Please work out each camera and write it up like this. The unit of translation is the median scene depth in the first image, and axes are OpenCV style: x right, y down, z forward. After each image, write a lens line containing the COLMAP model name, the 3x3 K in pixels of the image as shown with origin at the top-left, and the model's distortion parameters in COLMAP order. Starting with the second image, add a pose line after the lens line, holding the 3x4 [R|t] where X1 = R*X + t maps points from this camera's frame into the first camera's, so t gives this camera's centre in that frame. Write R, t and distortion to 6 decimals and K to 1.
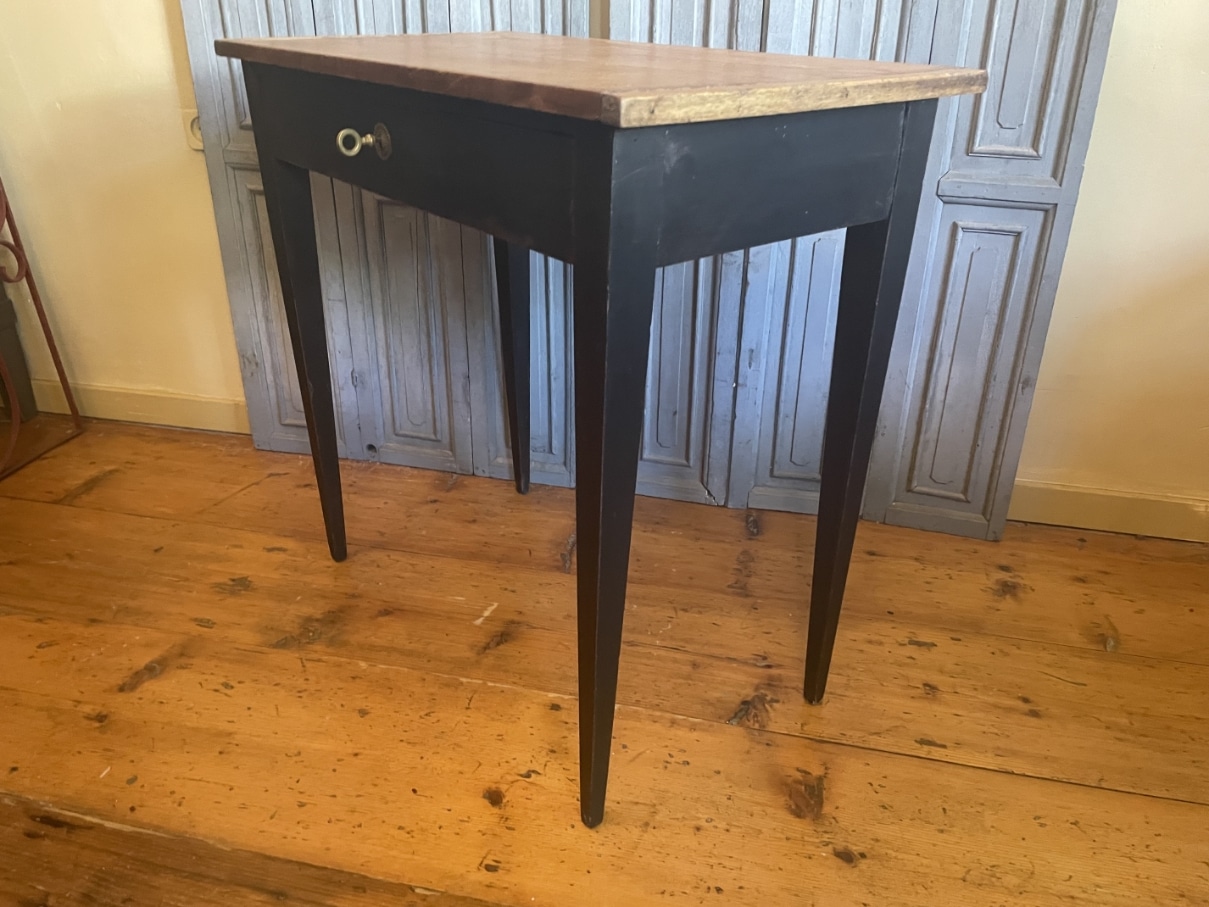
lens RADIAL K [[915.3, 0, 602.9], [0, 915.3, 451.0], [0, 0, 1]] dist [0.092728, -0.128791]
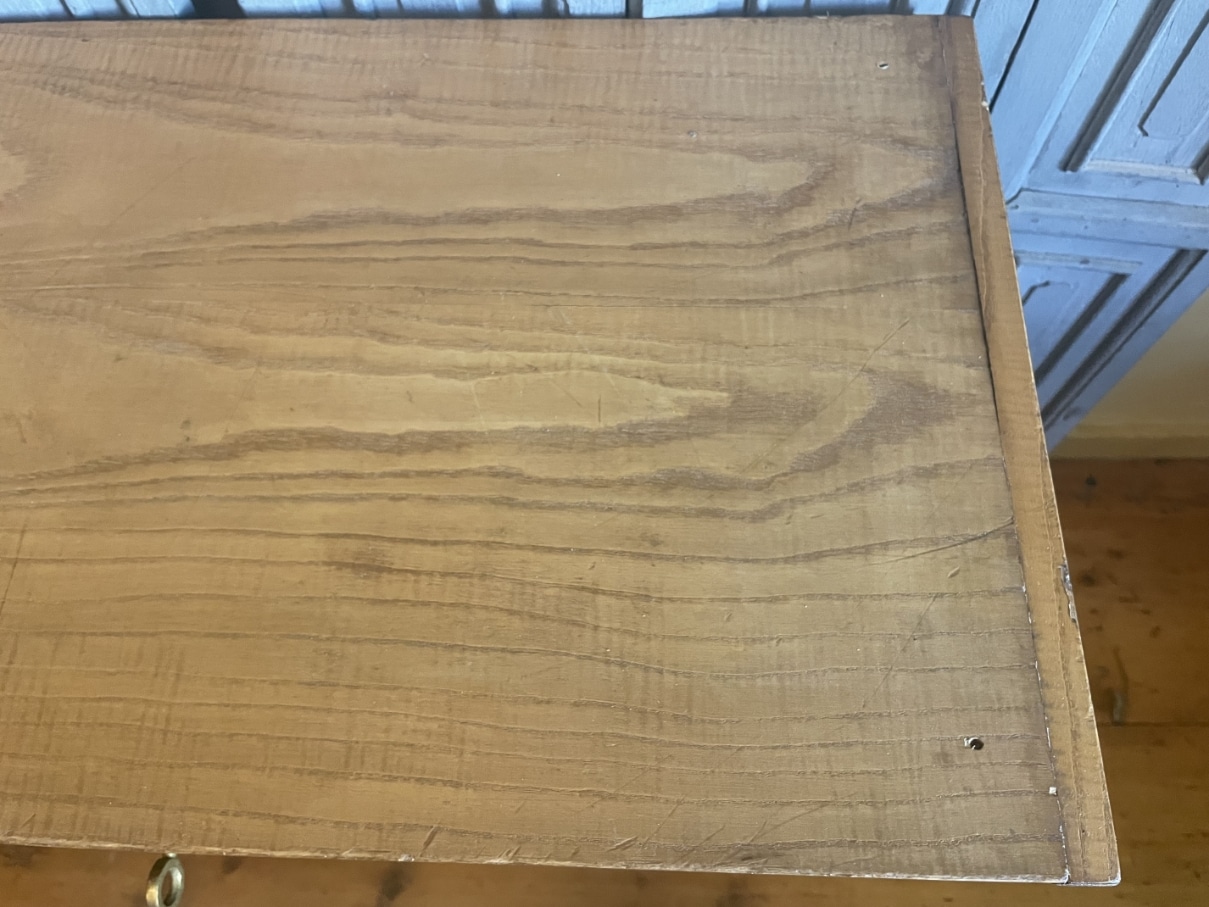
lens RADIAL K [[936.1, 0, 603.9], [0, 936.1, 450.7], [0, 0, 1]] dist [0.084002, -0.142705]
pose [[0.975319, -0.214066, 0.054115, 0.092802], [0.128240, 0.748696, 0.650392, -0.535512], [-0.179742, -0.627400, 0.757669, 0.544907]]
